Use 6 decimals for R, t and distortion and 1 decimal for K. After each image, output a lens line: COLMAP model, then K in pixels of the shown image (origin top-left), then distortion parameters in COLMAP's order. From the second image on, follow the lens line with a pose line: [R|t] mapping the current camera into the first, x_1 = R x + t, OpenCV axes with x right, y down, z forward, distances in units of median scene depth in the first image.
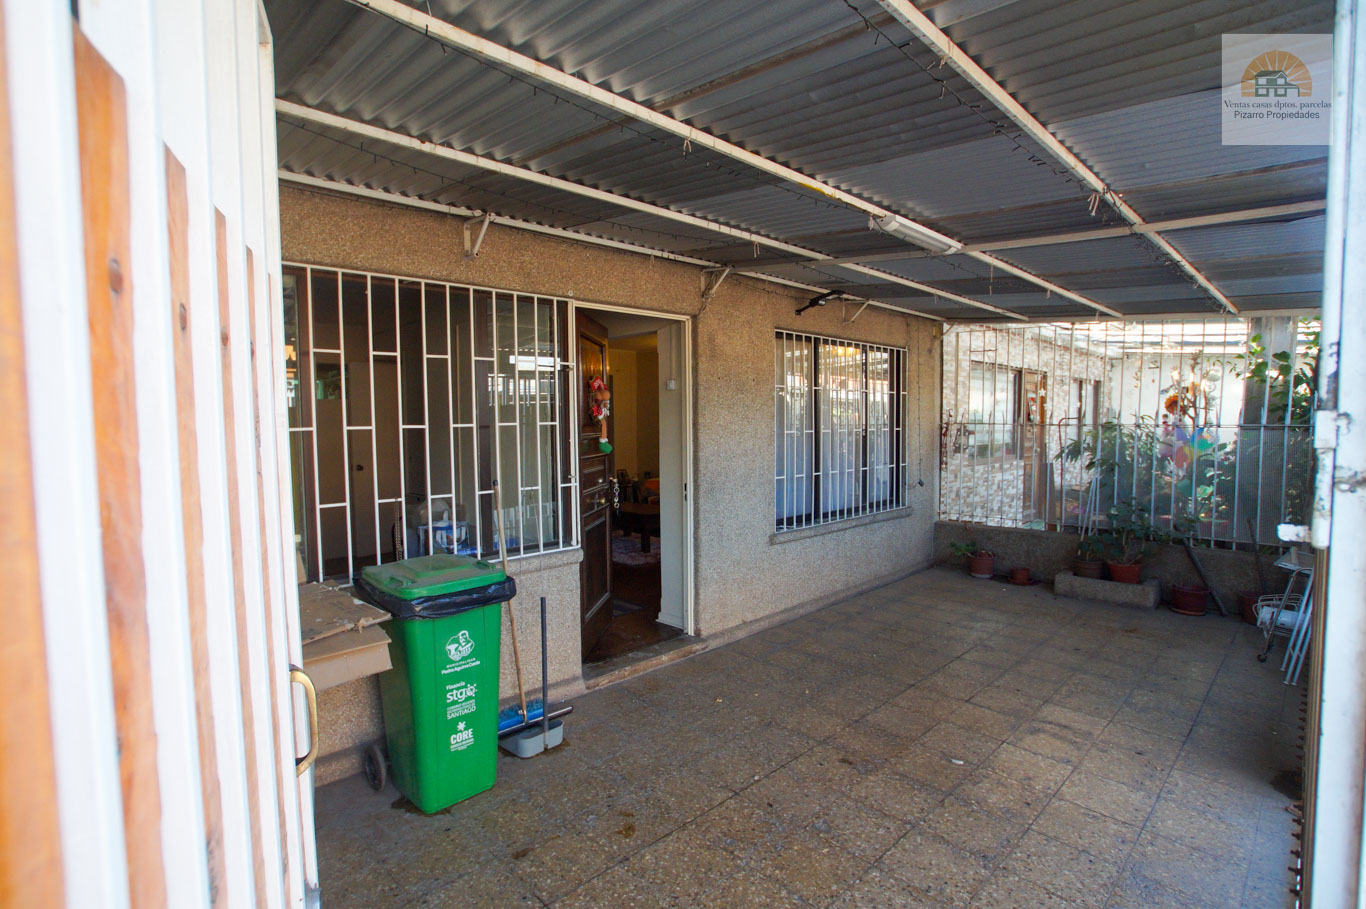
lens RADIAL K [[675.8, 0, 670.2], [0, 675.8, 454.7], [0, 0, 1]] dist [-0.070875, 0.038846]
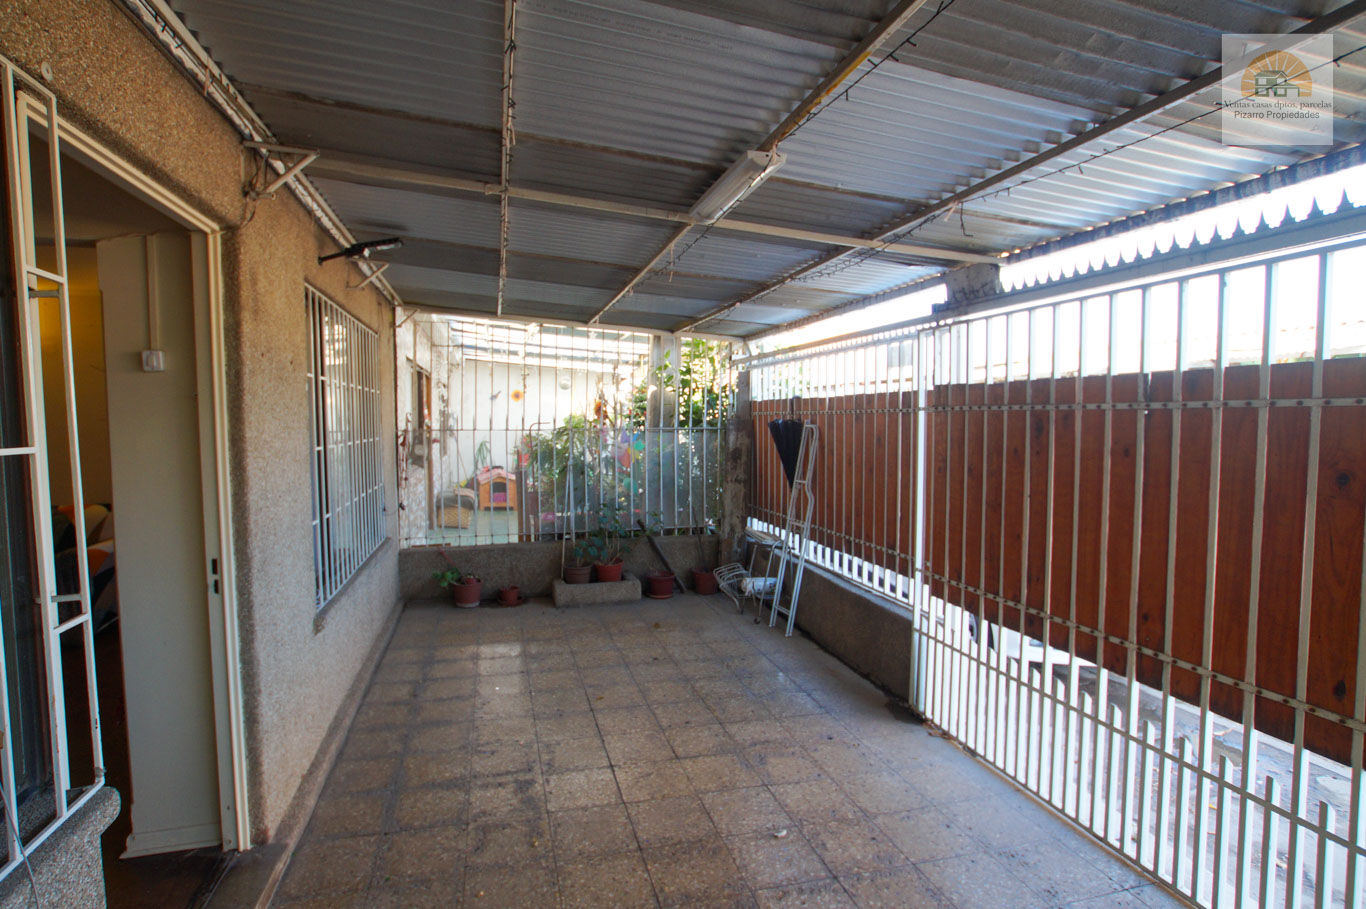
lens RADIAL K [[687.8, 0, 667.7], [0, 687.8, 457.1], [0, 0, 1]] dist [-0.074038, 0.042195]
pose [[0.490705, -0.045734, 0.870125, -0.264218], [0.049068, 0.998487, 0.024809, -0.031725], [-0.869943, 0.030521, 0.492207, 0.501604]]
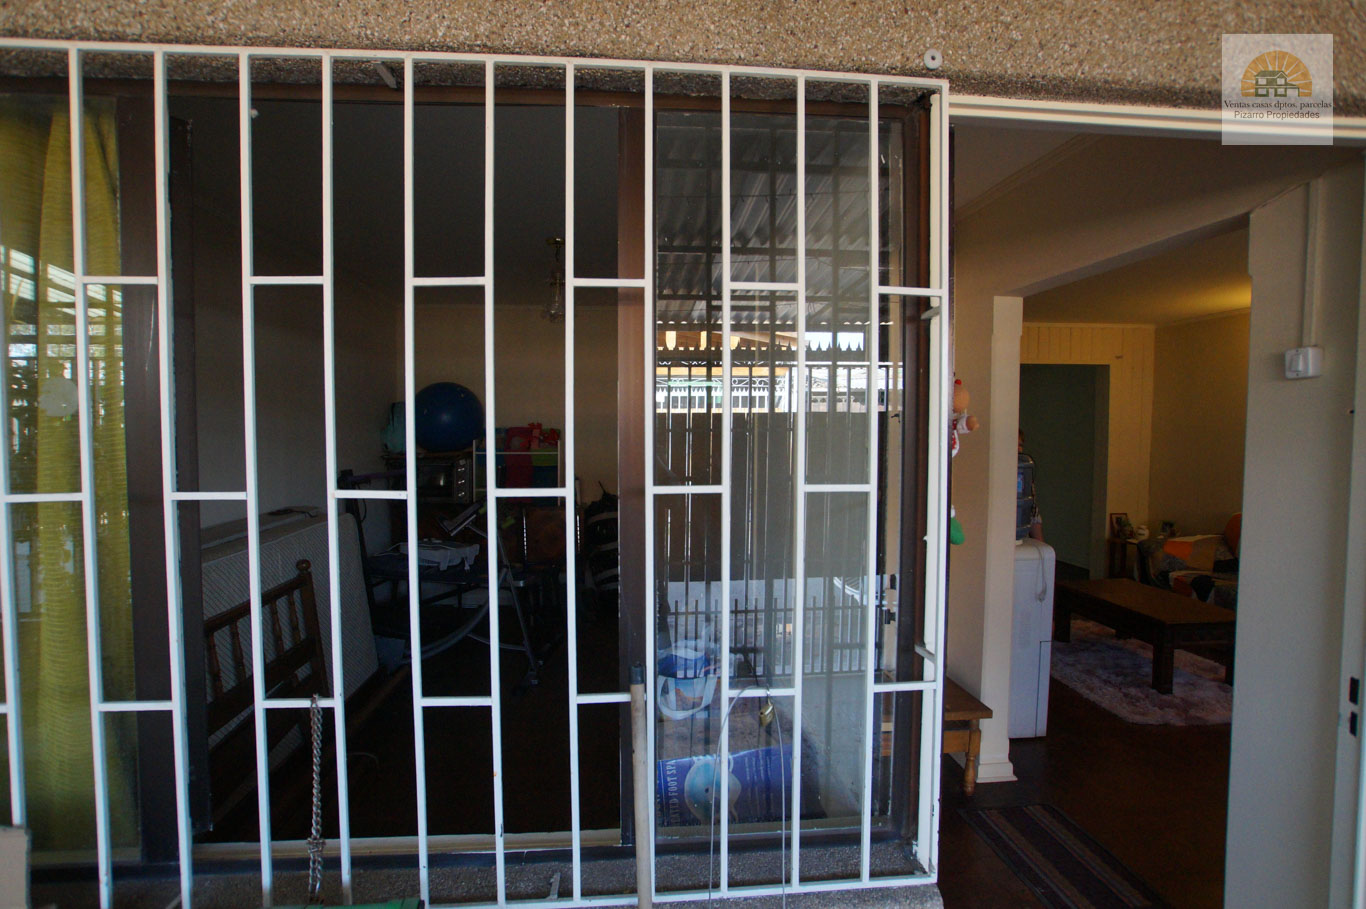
lens RADIAL K [[675.8, 0, 670.2], [0, 675.8, 454.7], [0, 0, 1]] dist [-0.070875, 0.038846]
pose [[0.781654, 0.039848, -0.622438, -0.044110], [-0.042231, 0.999048, 0.010925, -0.054159], [0.622281, 0.017747, 0.782593, 0.621613]]
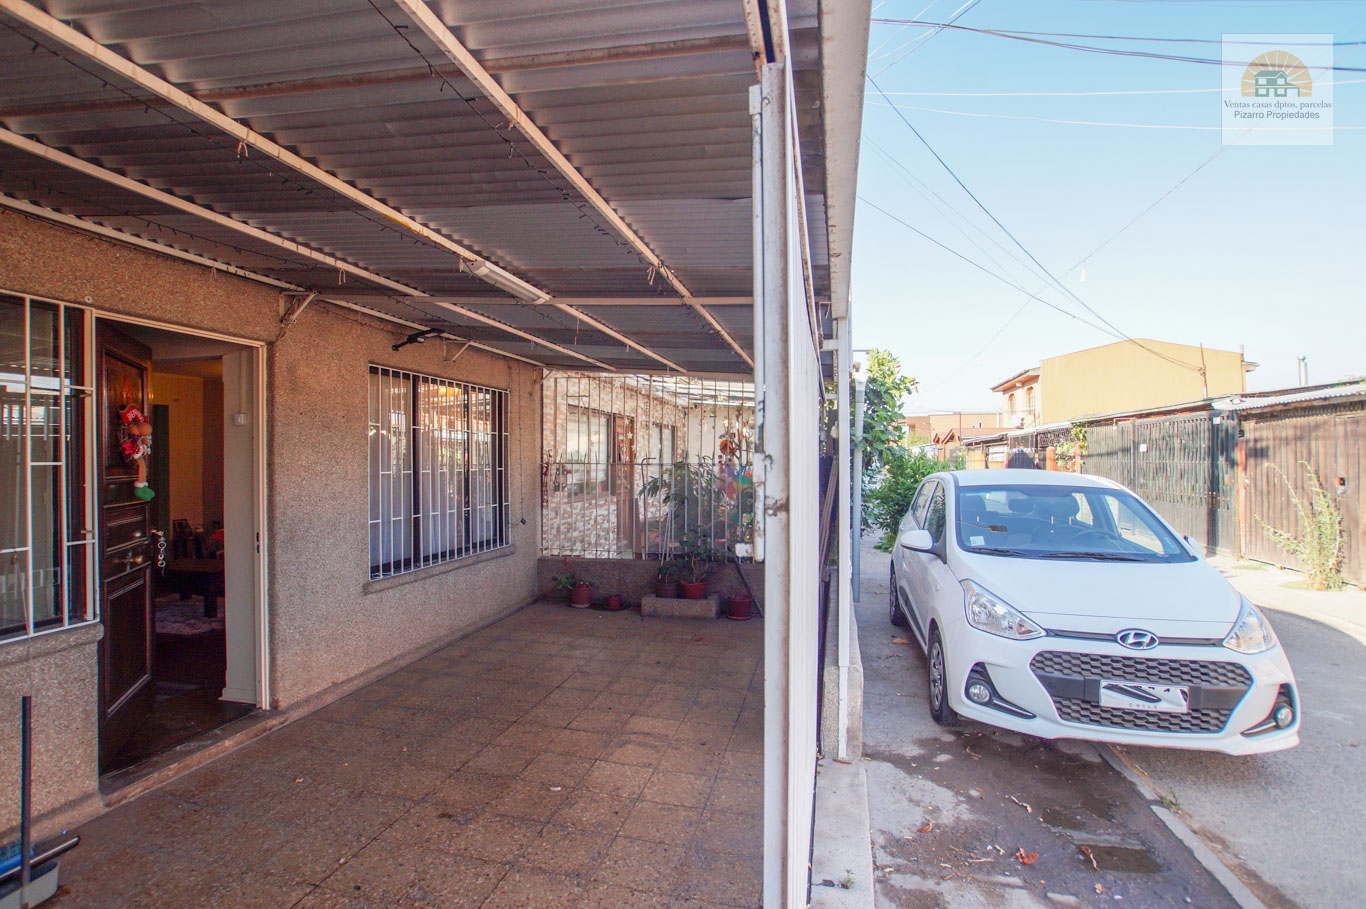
lens RADIAL K [[675.8, 0, 670.2], [0, 675.8, 454.7], [0, 0, 1]] dist [-0.070875, 0.038846]
pose [[0.847234, 0.006435, 0.531181, 0.021865], [0.025081, 0.998327, -0.052098, -0.000009], [-0.530627, 0.057462, 0.845655, -0.005504]]
